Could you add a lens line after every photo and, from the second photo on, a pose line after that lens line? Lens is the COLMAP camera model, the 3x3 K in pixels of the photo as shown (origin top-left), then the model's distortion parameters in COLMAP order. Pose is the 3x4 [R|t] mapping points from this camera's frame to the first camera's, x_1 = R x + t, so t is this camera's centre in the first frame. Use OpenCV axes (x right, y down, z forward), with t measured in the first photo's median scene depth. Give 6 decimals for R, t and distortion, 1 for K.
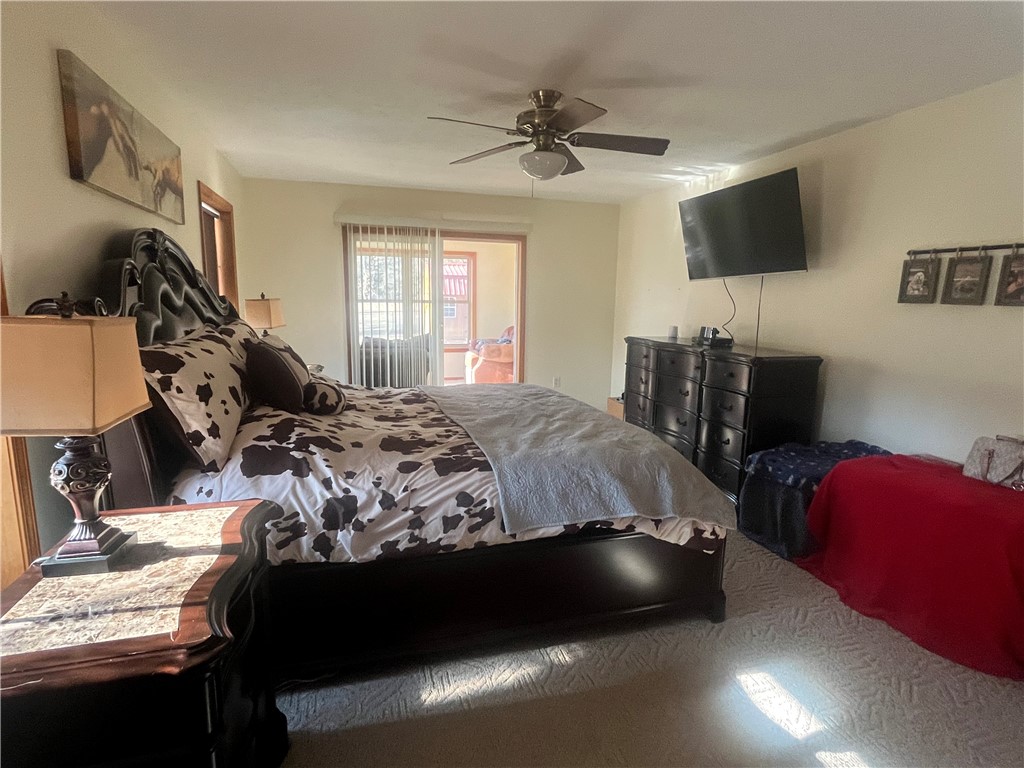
lens RADIAL K [[535.6, 0, 505.6], [0, 535.6, 388.6], [0, 0, 1]] dist [-0.001426, -0.000871]
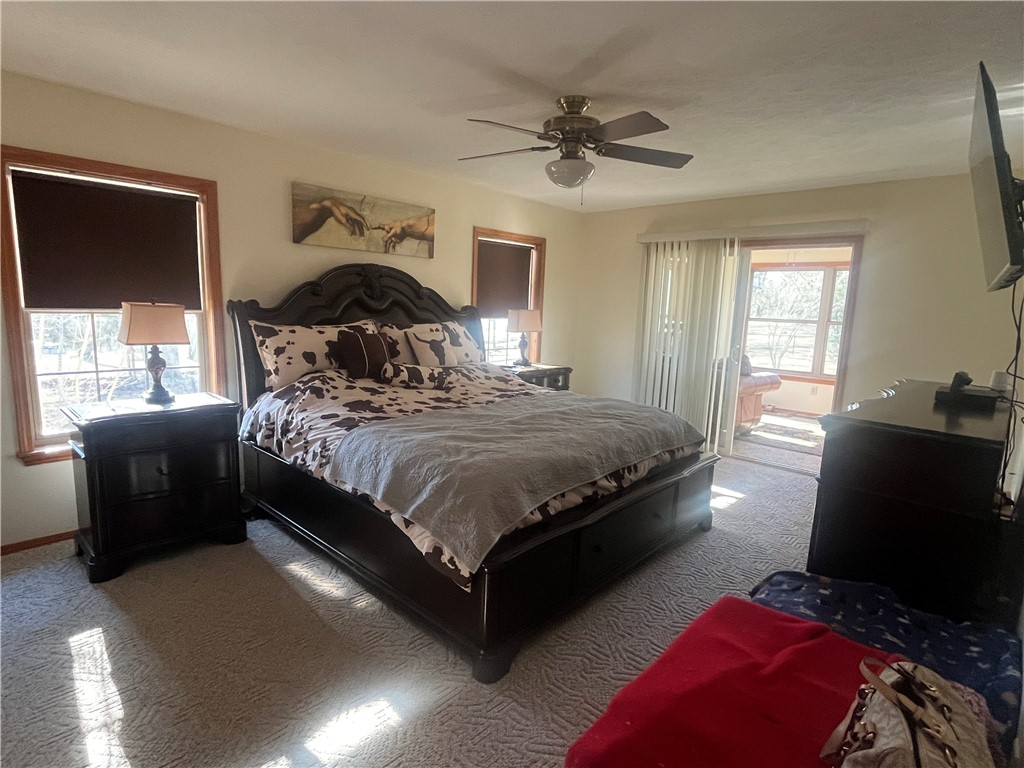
lens RADIAL K [[535.6, 0, 505.6], [0, 535.6, 388.6], [0, 0, 1]] dist [-0.001426, -0.000871]
pose [[0.501132, 0.139340, -0.854079, 1.181416], [-0.173048, 0.983153, 0.058861, -0.088835], [0.847892, 0.118300, 0.516802, 0.581801]]
